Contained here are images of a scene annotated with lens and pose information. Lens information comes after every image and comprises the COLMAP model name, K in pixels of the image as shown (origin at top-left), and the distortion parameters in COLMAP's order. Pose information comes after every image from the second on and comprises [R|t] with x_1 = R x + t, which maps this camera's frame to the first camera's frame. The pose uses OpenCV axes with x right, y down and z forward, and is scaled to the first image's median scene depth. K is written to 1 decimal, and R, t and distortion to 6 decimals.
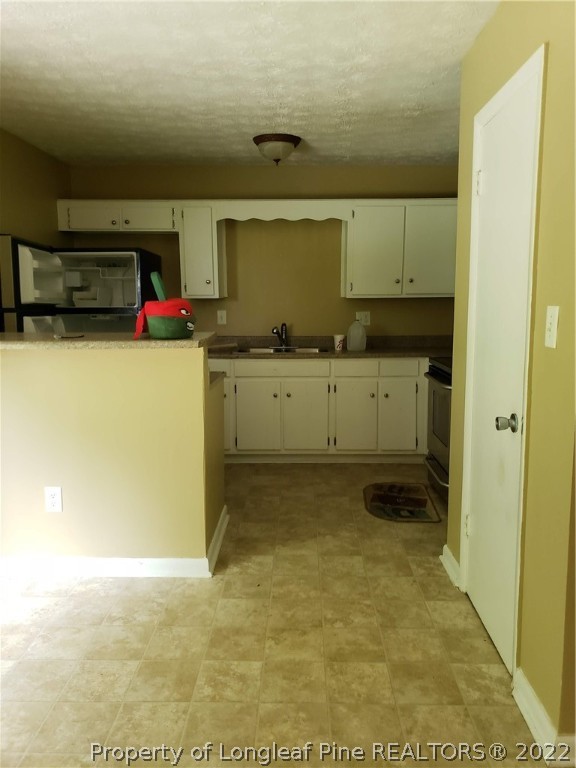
lens RADIAL K [[593.0, 0, 290.9], [0, 593.0, 382.0], [0, 0, 1]] dist [0.046016, -0.044996]
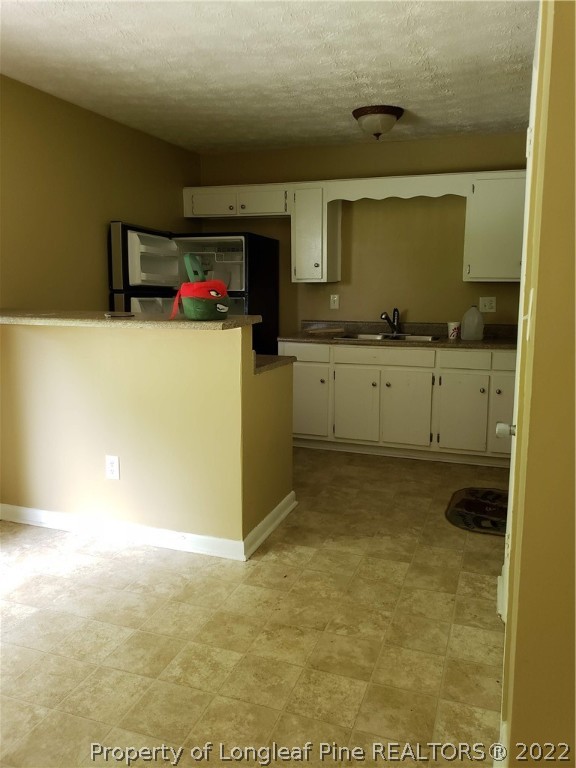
lens RADIAL K [[593.0, 0, 295.4], [0, 593.0, 382.2], [0, 0, 1]] dist [0.046016, -0.044996]
pose [[0.949818, 0.057598, -0.307456, 0.208267], [-0.050367, 0.998237, 0.031411, -0.005930], [0.308723, -0.014349, 0.951044, 0.073215]]
